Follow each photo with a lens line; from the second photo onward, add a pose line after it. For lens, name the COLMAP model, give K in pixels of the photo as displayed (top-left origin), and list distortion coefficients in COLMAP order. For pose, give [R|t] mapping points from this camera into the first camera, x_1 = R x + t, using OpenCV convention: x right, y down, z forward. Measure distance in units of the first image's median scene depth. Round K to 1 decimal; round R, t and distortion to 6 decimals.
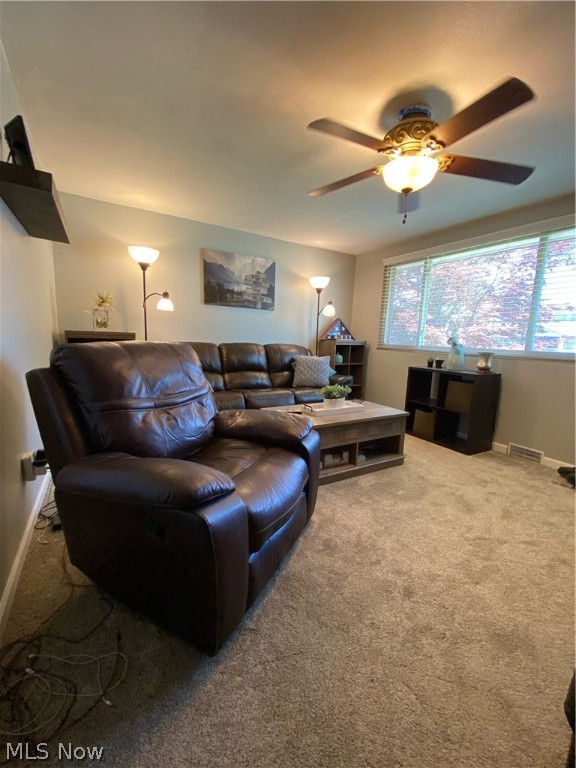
lens RADIAL K [[309.4, 0, 289.0], [0, 309.4, 391.2], [0, 0, 1]] dist [-0.004137, -0.005708]
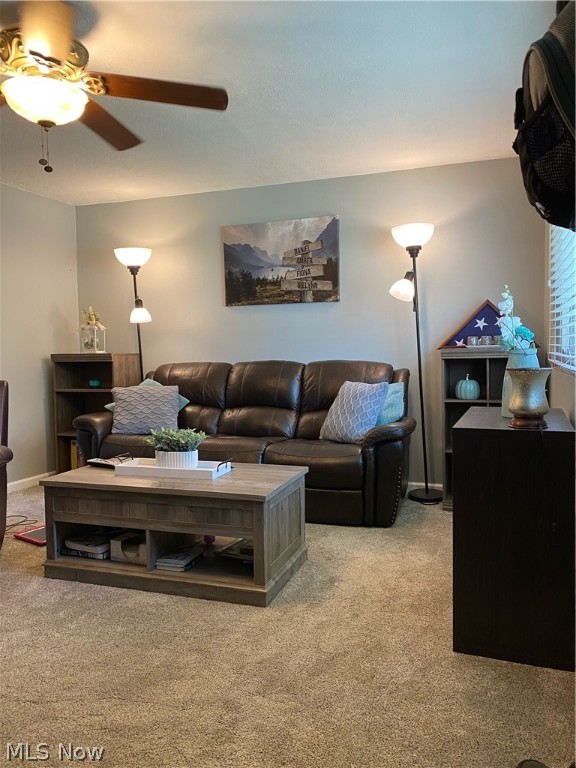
lens RADIAL K [[592.3, 0, 289.2], [0, 592.3, 380.3], [0, 0, 1]] dist [0.035696, -0.041229]
pose [[0.649184, -0.006520, -0.760603, 0.763261], [-0.088510, 0.992523, -0.084053, -0.023956], [0.755464, 0.121887, 0.643753, 0.281529]]
